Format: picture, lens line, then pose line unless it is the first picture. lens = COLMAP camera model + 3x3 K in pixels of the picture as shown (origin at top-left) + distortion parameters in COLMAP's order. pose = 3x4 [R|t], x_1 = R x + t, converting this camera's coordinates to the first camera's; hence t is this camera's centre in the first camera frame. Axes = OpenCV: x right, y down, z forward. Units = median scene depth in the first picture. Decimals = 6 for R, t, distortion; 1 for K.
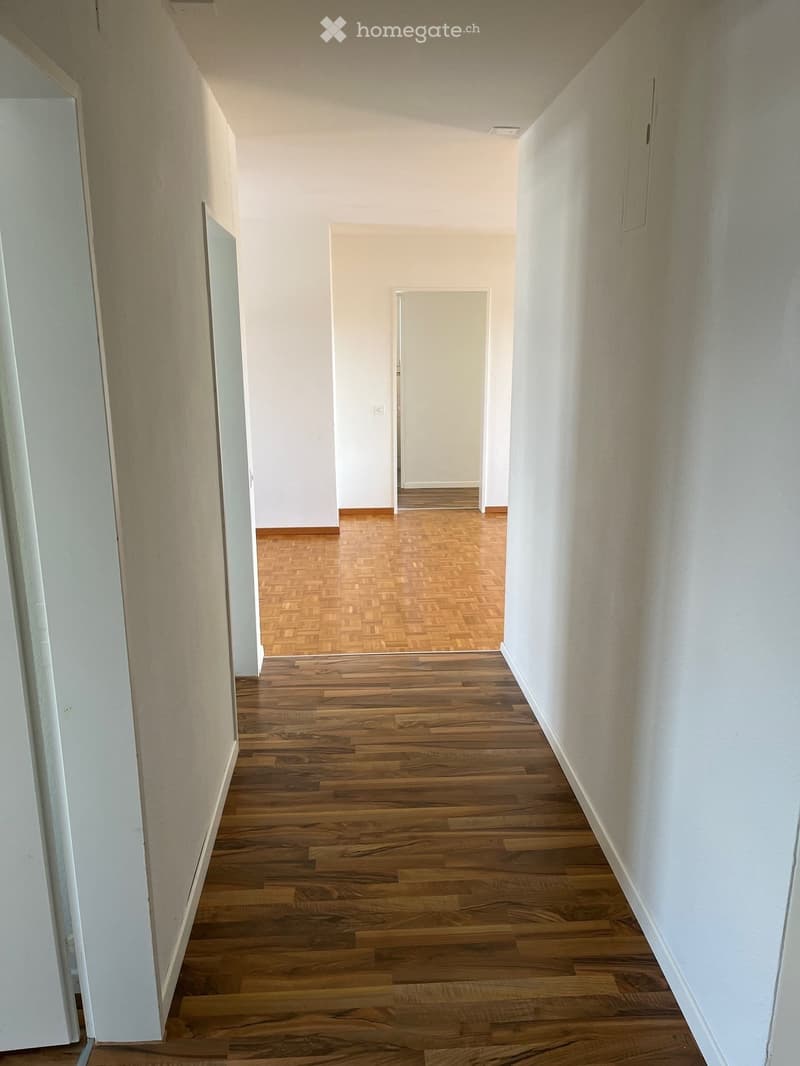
lens RADIAL K [[781.7, 0, 400.0], [0, 781.7, 533.0], [0, 0, 1]] dist [-0.000520, -0.005602]
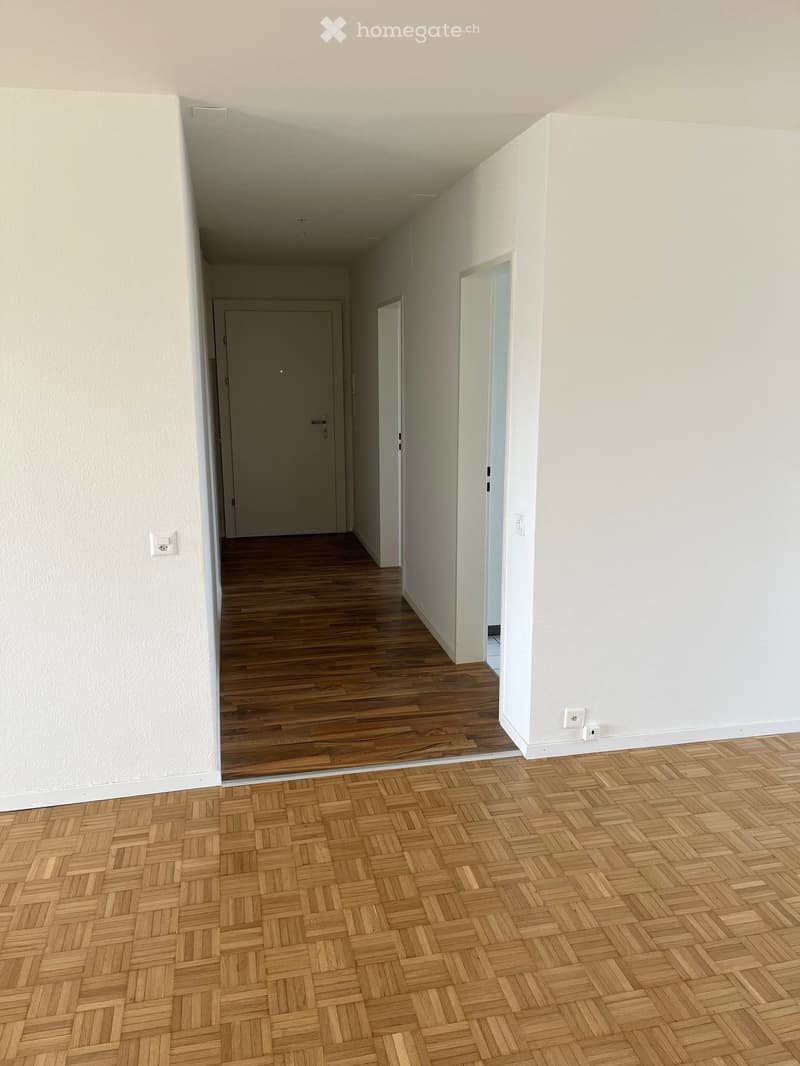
lens RADIAL K [[781.7, 0, 400.0], [0, 781.7, 533.0], [0, 0, 1]] dist [-0.000520, -0.005602]
pose [[-0.988664, 0.033839, -0.146280, 0.075375], [-0.033519, 0.899937, 0.434730, -0.481011], [0.146354, 0.434705, -0.888601, 1.953771]]
